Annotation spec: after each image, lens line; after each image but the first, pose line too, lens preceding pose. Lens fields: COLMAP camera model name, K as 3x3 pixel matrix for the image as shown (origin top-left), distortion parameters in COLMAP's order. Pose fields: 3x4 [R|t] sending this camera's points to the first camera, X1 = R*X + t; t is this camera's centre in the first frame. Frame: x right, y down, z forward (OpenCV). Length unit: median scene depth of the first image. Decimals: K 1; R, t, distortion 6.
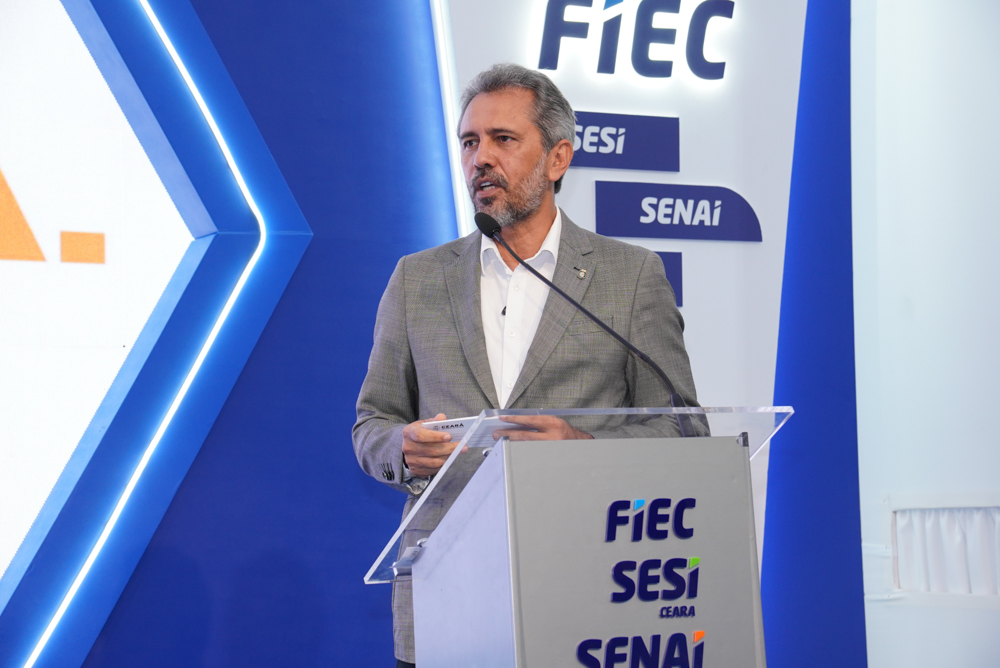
lens RADIAL K [[2293.4, 0, 508.6], [0, 2293.4, 341.4], [0, 0, 1]] dist [0.193259, 0.000000]
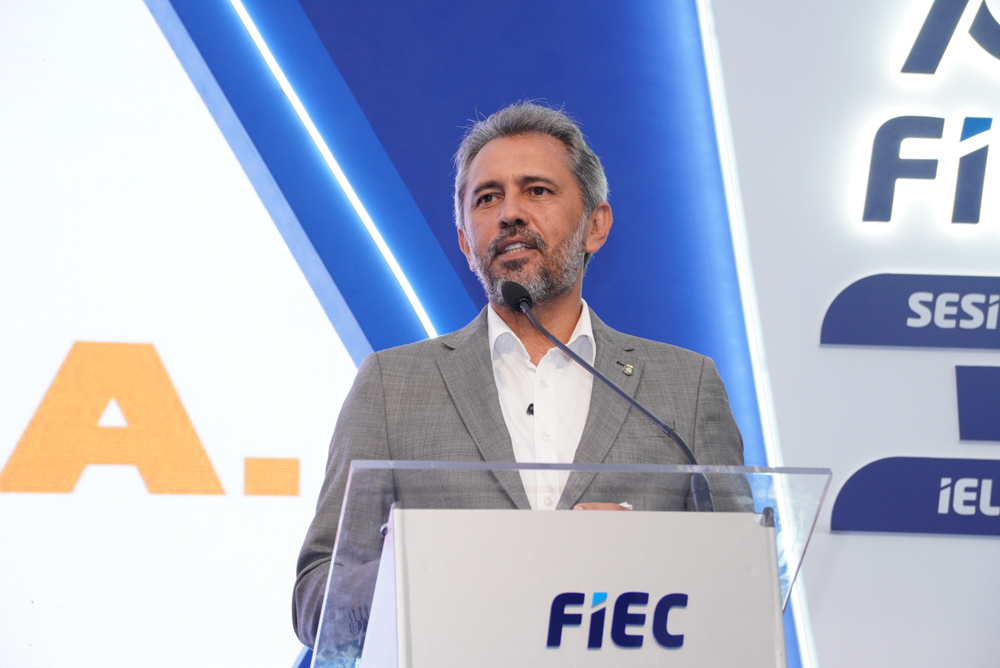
lens RADIAL K [[2940.8, 0, 512.7], [0, 2940.8, 348.4], [0, 0, 1]] dist [1.041651, 0.000000]
pose [[0.958206, -0.070722, -0.277199, 0.271049], [0.022824, 0.984772, -0.172346, 0.140314], [0.285166, 0.158816, 0.945229, 0.072466]]
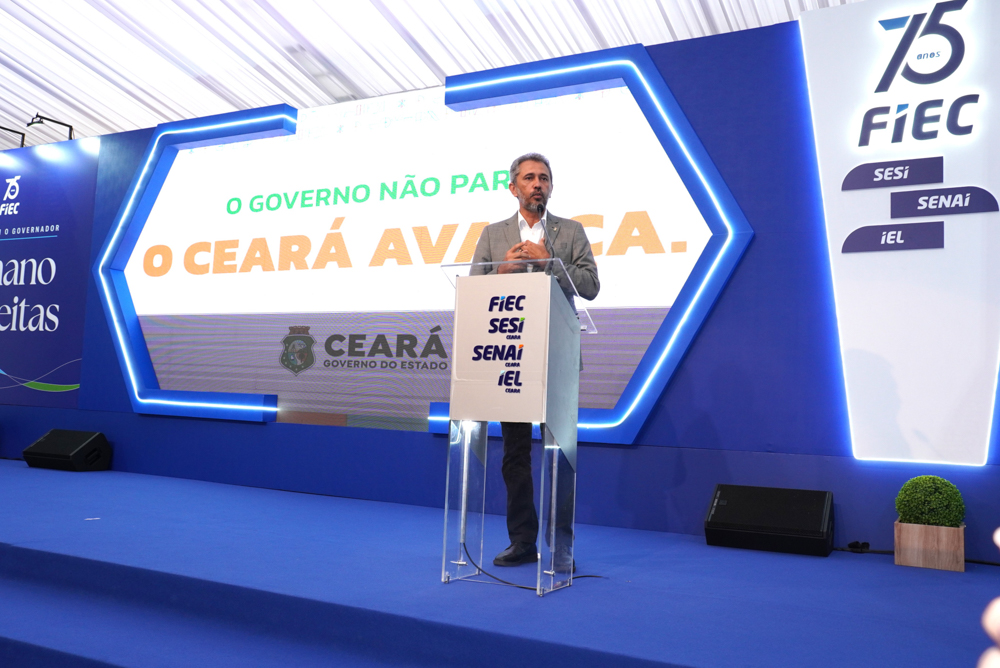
lens RADIAL K [[901.0, 0, 500.8], [0, 901.0, 330.4], [0, 0, 1]] dist [-0.012240, 0.006494]
pose [[0.549288, -0.031127, -0.835053, 0.856952], [0.011428, 0.999492, -0.029740, 0.127638], [0.835555, 0.006793, 0.549365, 0.371364]]
